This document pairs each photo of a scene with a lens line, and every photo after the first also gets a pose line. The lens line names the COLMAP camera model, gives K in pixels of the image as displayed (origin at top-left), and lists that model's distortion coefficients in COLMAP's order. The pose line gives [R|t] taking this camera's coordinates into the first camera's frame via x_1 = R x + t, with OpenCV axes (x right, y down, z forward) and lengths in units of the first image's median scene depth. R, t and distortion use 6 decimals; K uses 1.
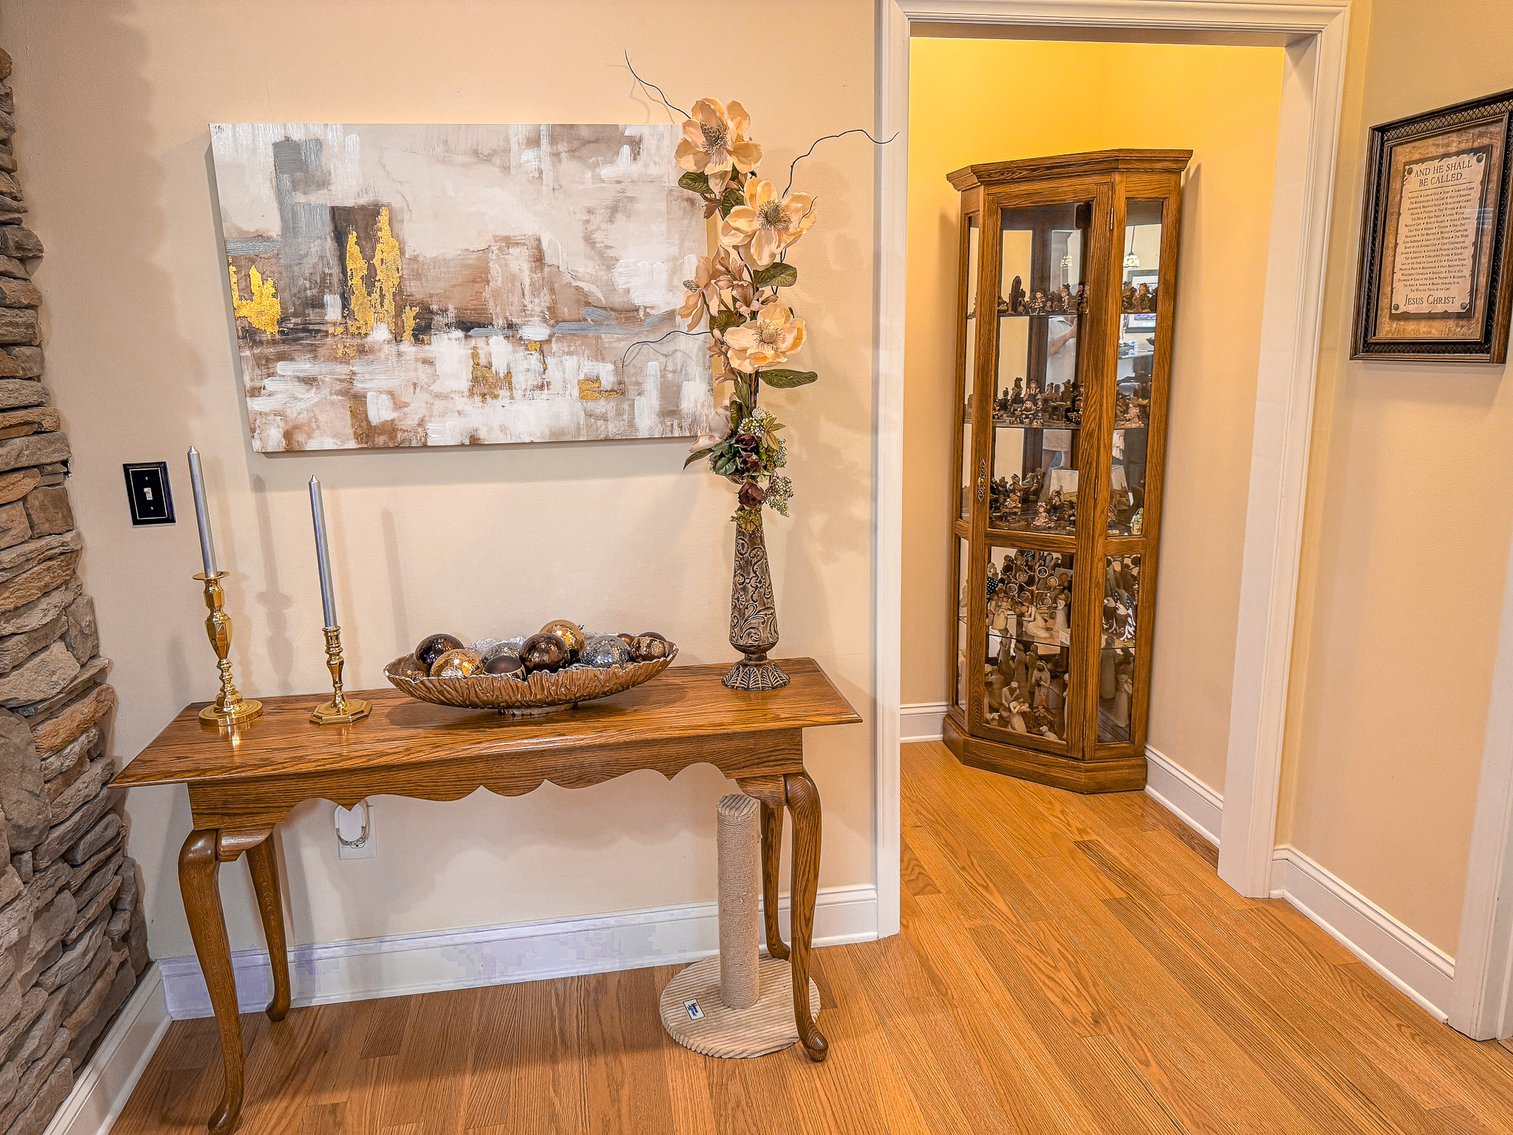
lens RADIAL K [[1075.5, 0, 771.0], [0, 1075.5, 569.0], [0, 0, 1]] dist [0.056566, -0.063888]
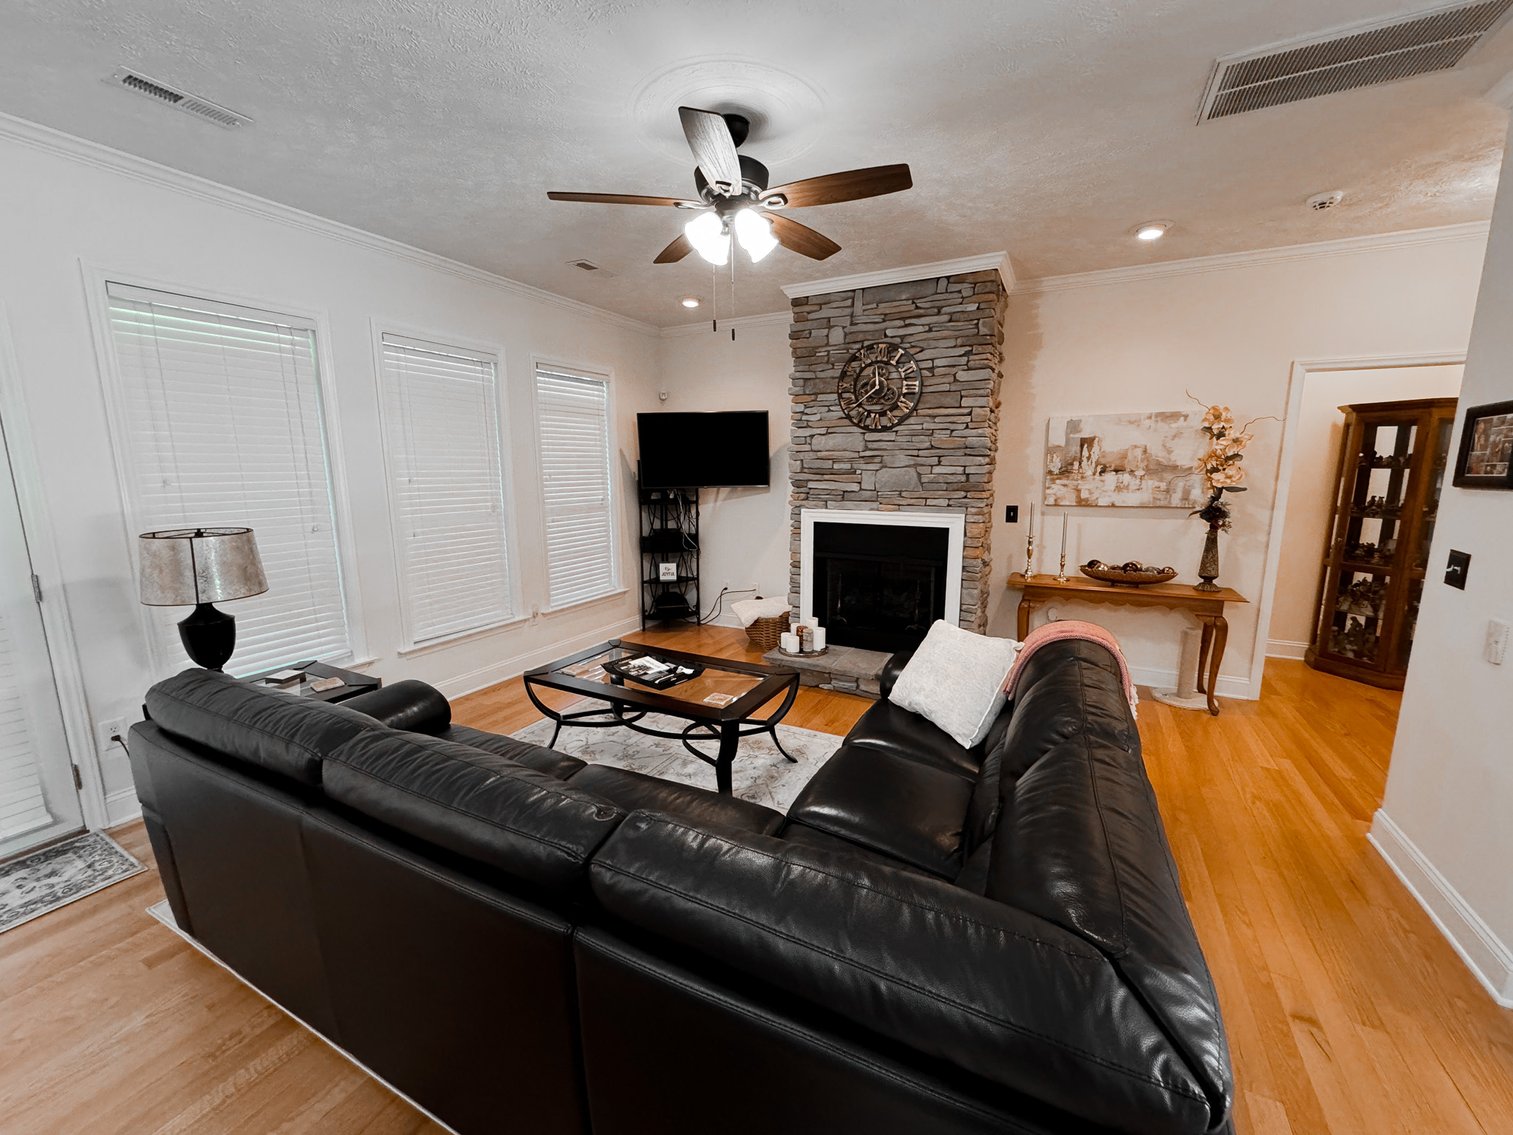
lens RADIAL K [[609.6, 0, 751.4], [0, 609.6, 567.0], [0, 0, 1]] dist [0.001883, 0.000037]
pose [[0.788723, 0.115780, -0.603748, 0.004217], [-0.143700, 0.989619, 0.002050, 0.235722], [0.597718, 0.085142, 0.797173, -1.190512]]
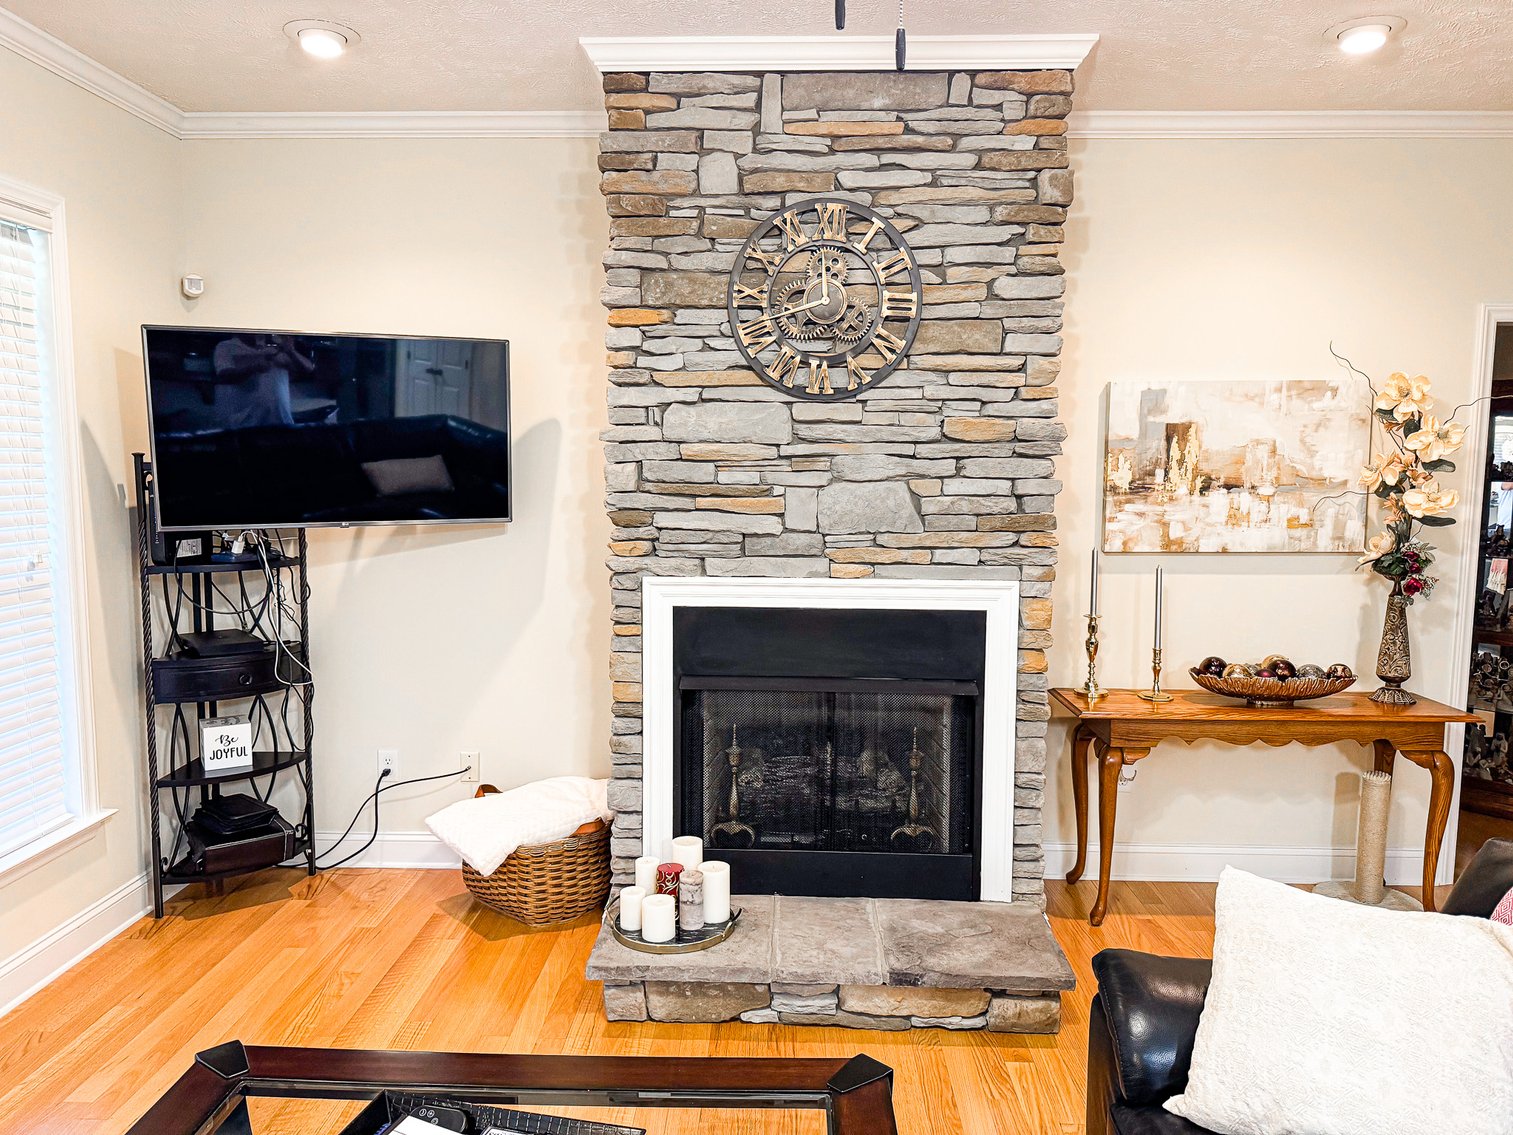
lens RADIAL K [[1055.0, 0, 759.8], [0, 1055.0, 572.5], [0, 0, 1]] dist [0.164567, -0.315606]
pose [[0.980508, 0.042818, -0.191756, -0.703860], [-0.064702, 0.991894, -0.109359, 0.165257], [0.185519, 0.119635, 0.975331, -0.885327]]
